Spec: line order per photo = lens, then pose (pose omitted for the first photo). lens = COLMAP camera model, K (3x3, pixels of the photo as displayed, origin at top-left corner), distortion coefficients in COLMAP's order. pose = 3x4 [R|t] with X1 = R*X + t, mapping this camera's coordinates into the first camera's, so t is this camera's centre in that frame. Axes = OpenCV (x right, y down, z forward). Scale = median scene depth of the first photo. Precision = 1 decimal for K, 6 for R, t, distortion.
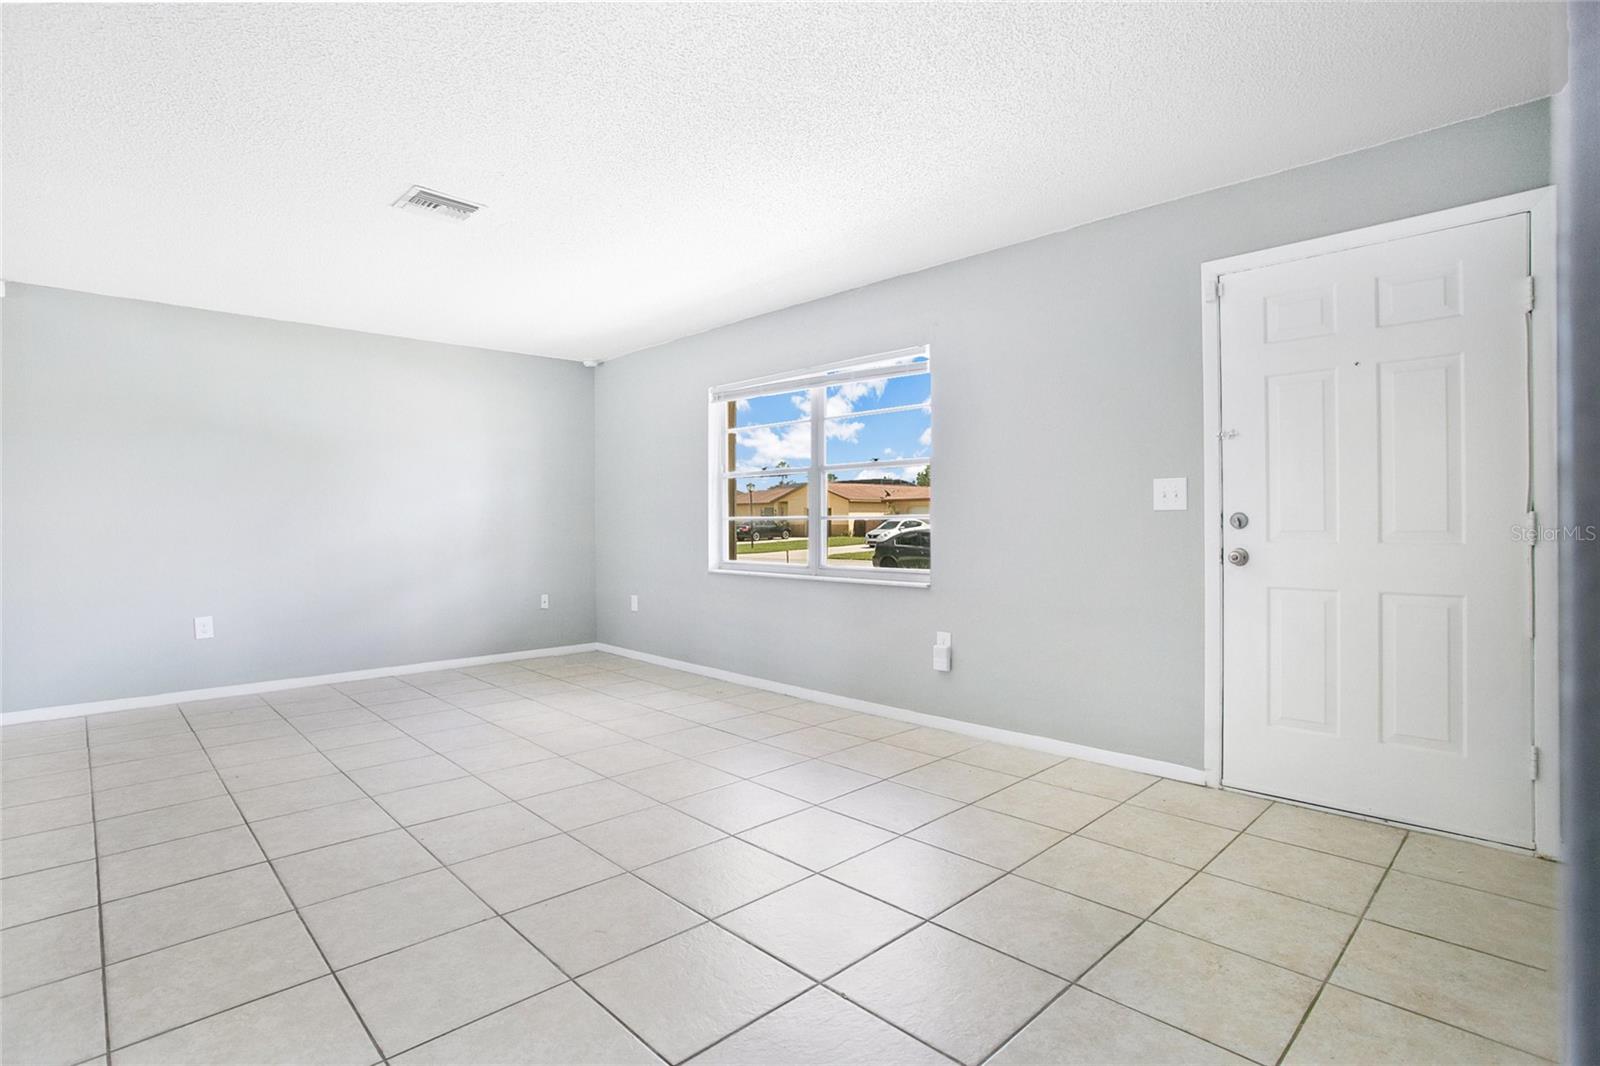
lens RADIAL K [[792.4, 0, 798.1], [0, 792.4, 515.5], [0, 0, 1]] dist [-0.065369, 0.000697]
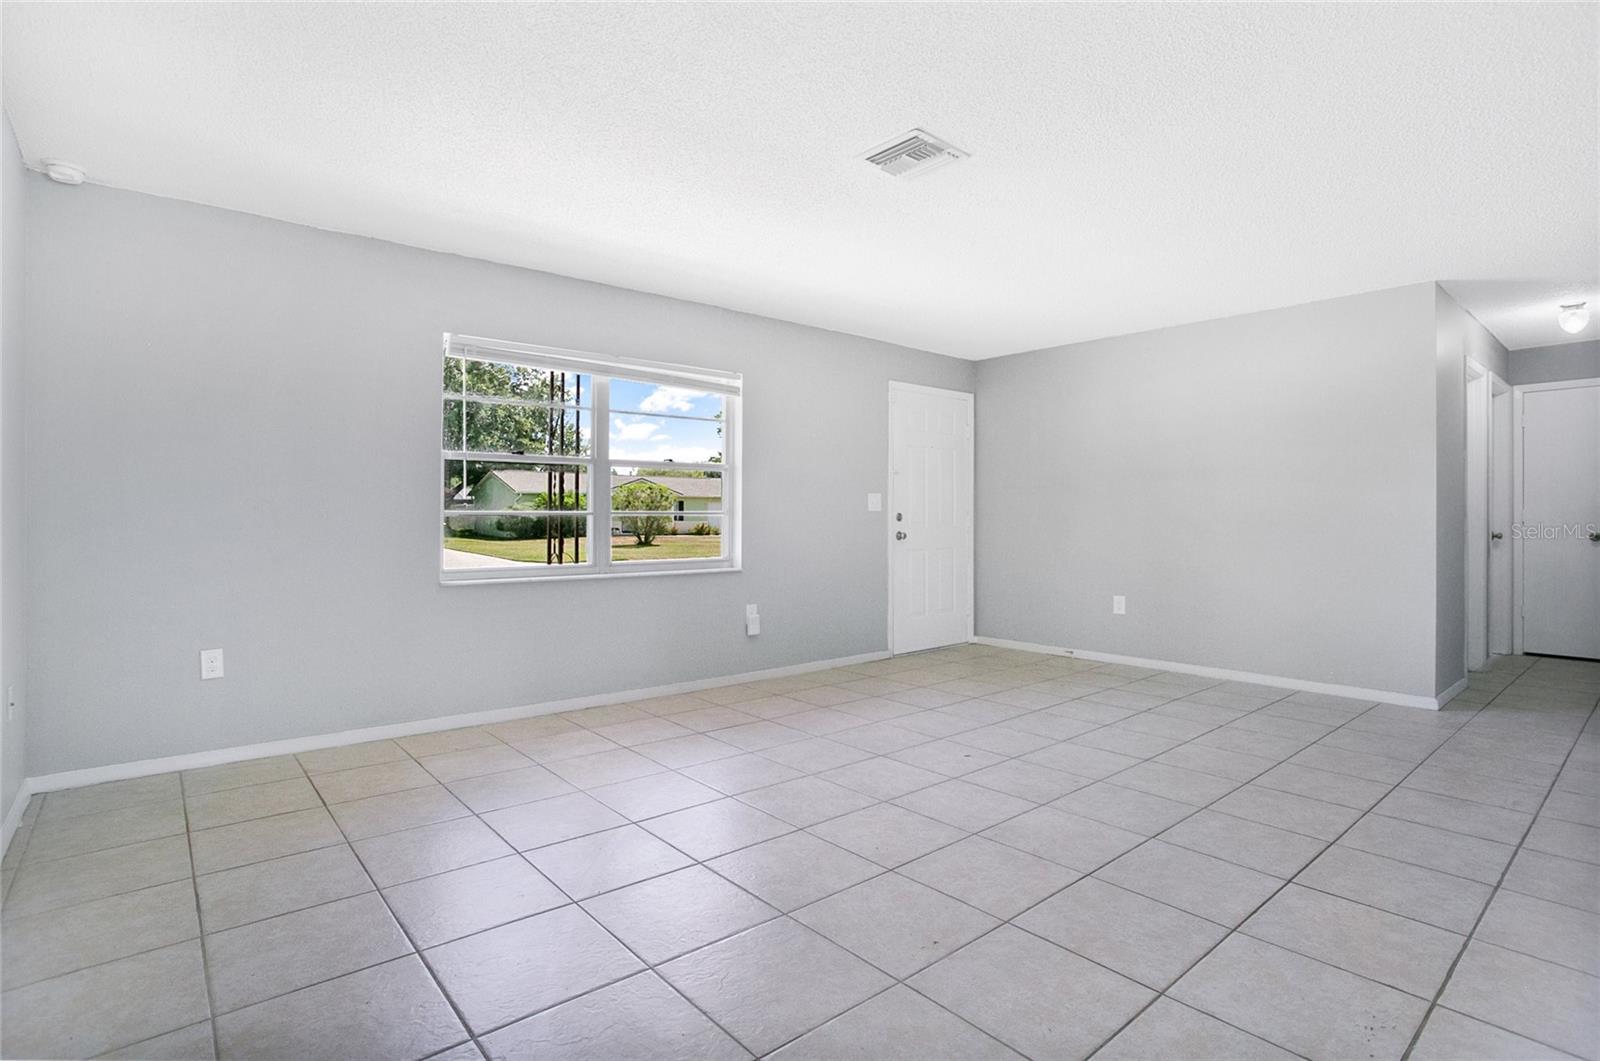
lens RADIAL K [[779.5, 0, 800.0], [0, 779.5, 530.5], [0, 0, 1]] dist [-0.038597, 0.000483]
pose [[0.071140, -0.027185, 0.997096, -1.312353], [-0.017671, 0.999437, 0.028509, -0.010723], [-0.997310, -0.019647, 0.070619, 1.026985]]
